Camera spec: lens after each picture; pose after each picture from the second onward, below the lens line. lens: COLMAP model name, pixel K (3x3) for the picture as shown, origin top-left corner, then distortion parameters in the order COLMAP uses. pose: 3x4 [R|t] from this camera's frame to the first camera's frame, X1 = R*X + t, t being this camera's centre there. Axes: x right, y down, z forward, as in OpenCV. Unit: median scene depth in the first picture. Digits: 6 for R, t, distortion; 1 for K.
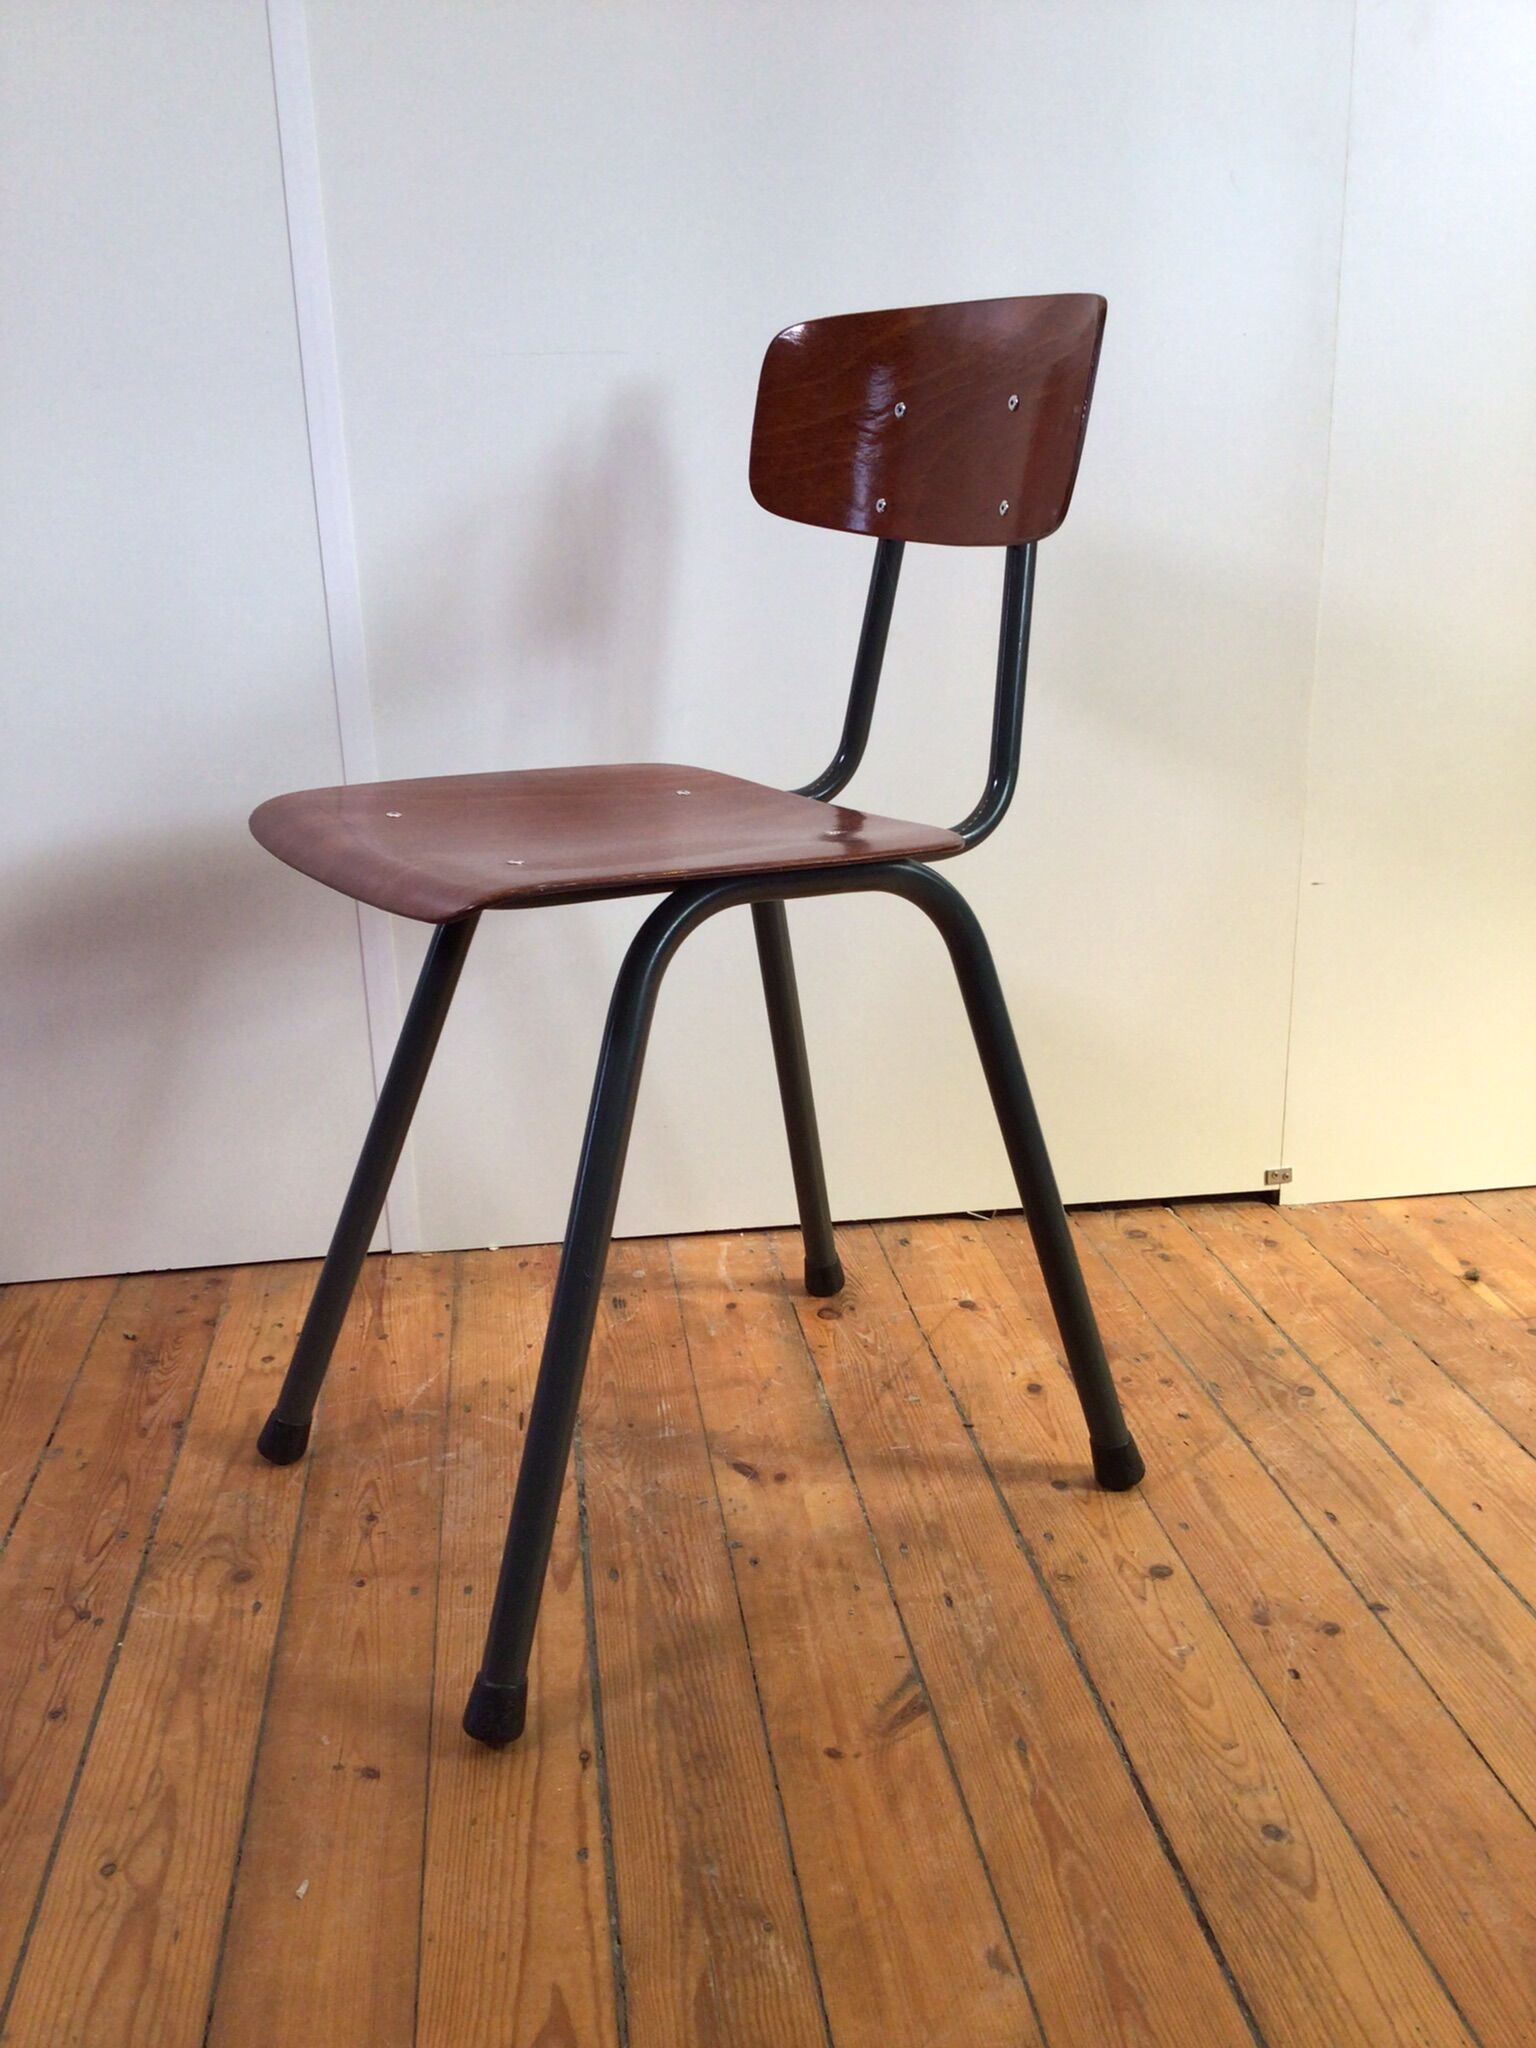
lens RADIAL K [[1896.7, 0, 778.1], [0, 1896.7, 1033.3], [0, 0, 1]] dist [-0.002502, 0.000000]
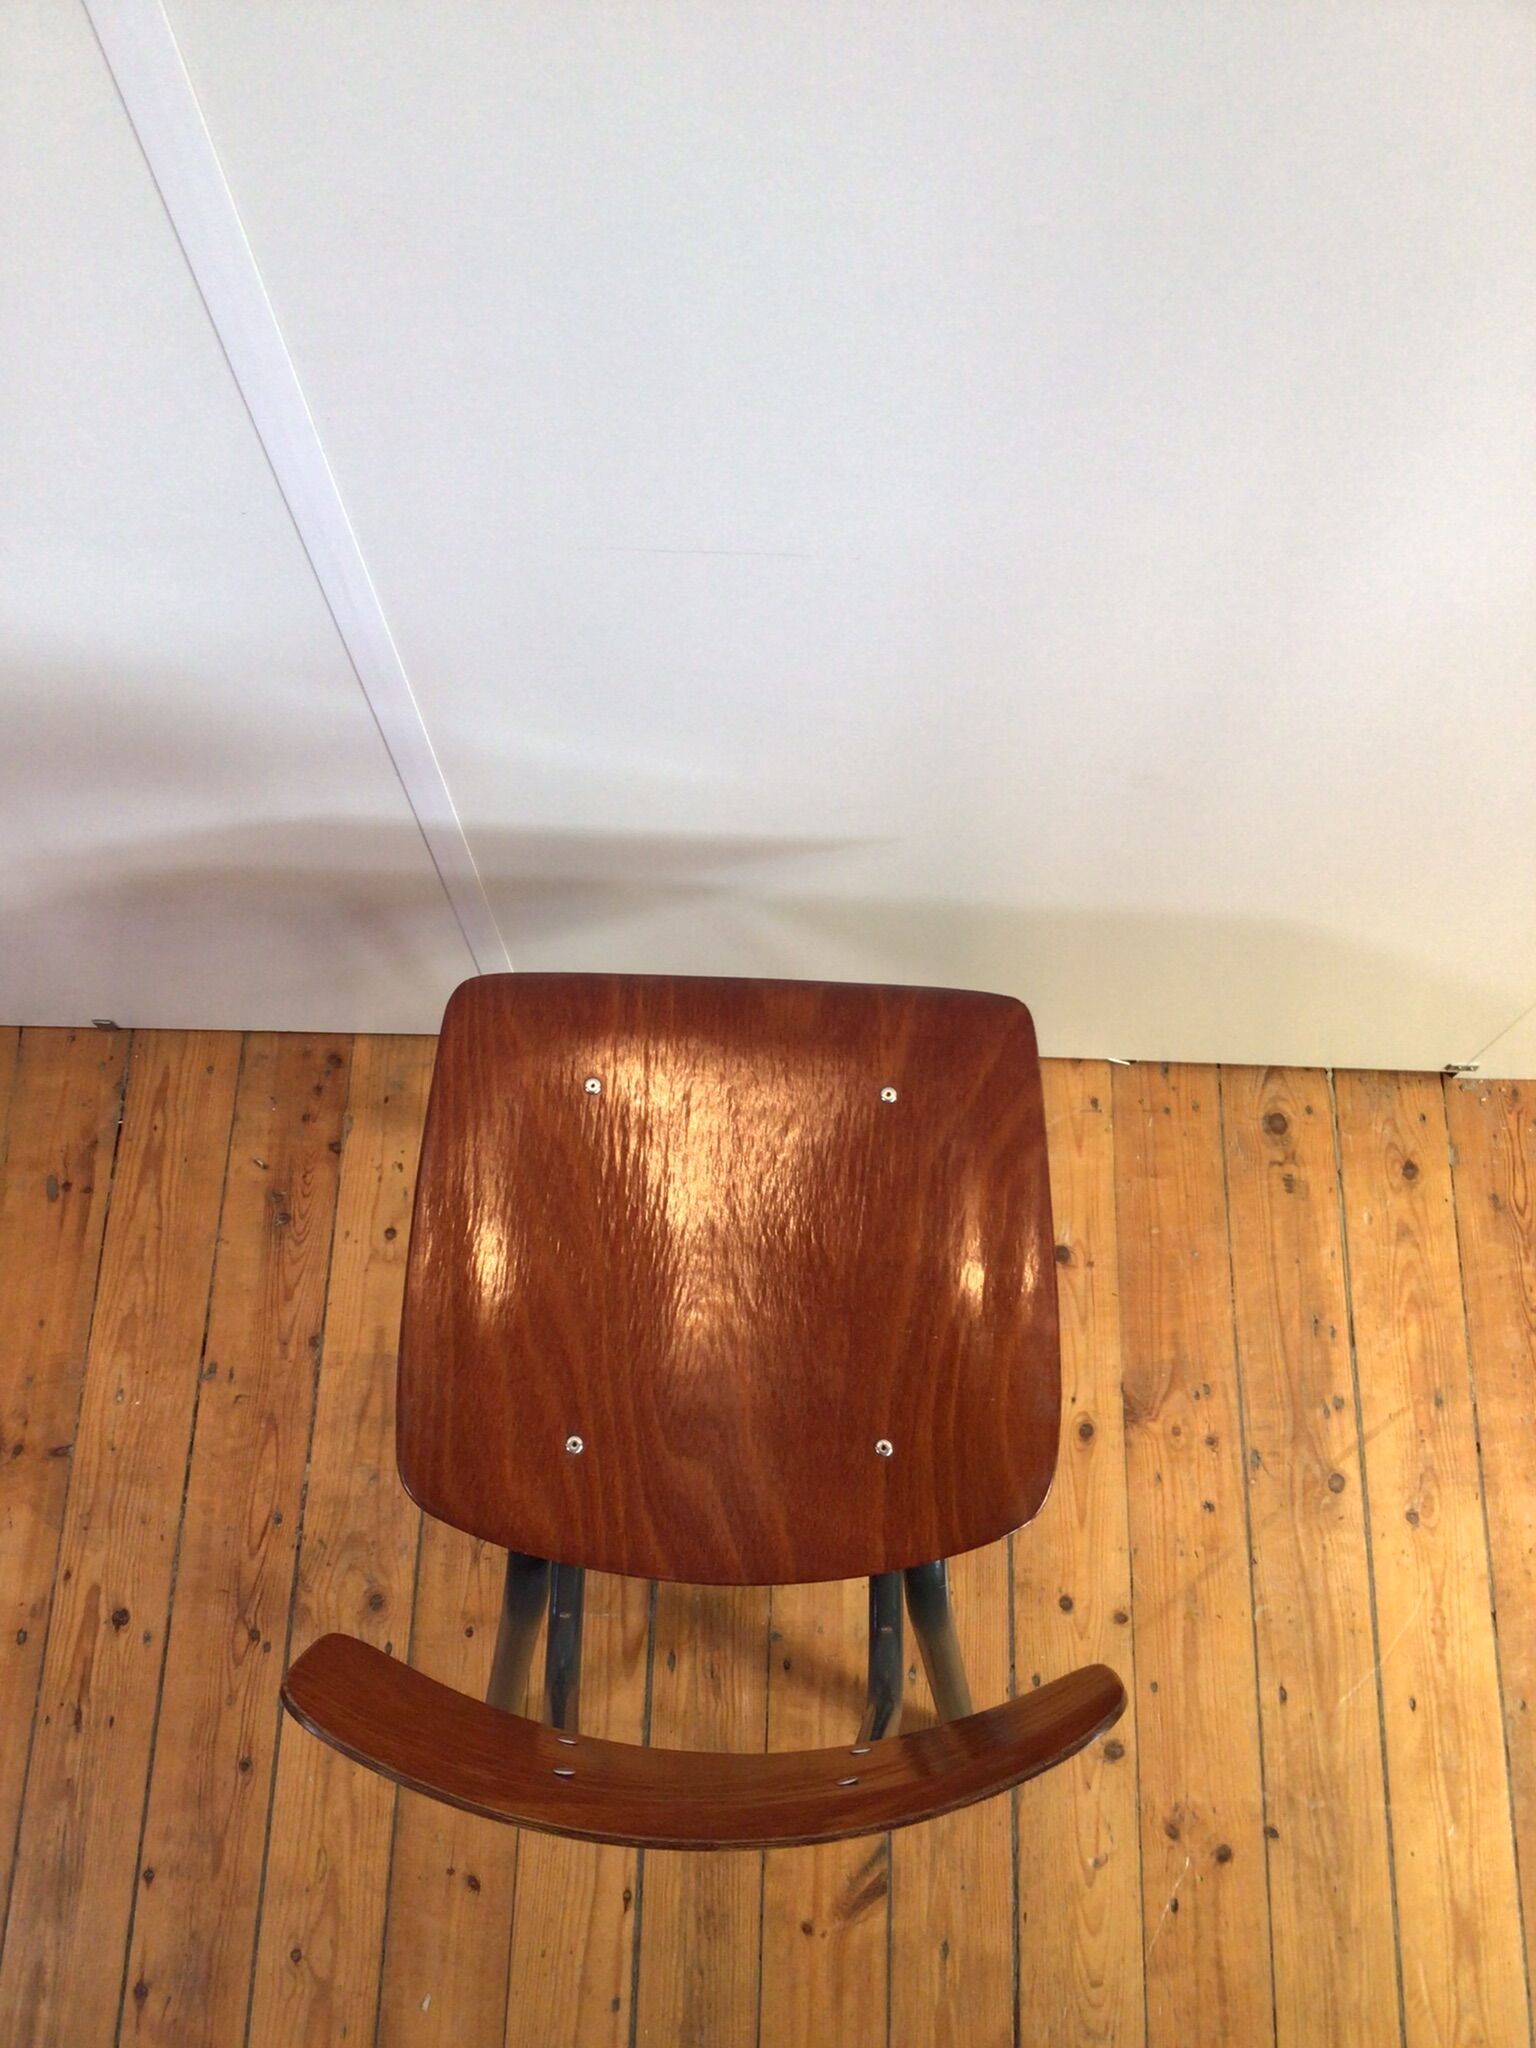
lens RADIAL K [[1896.7, 0, 766.2], [0, 1896.7, 992.4], [0, 0, 1]] dist [-0.002502, 0.000000]
pose [[0.984728, 0.170576, -0.034841, -0.059541], [-0.071621, 0.579310, 0.811955, -0.991381], [0.158683, -0.797060, 0.582679, 0.658283]]
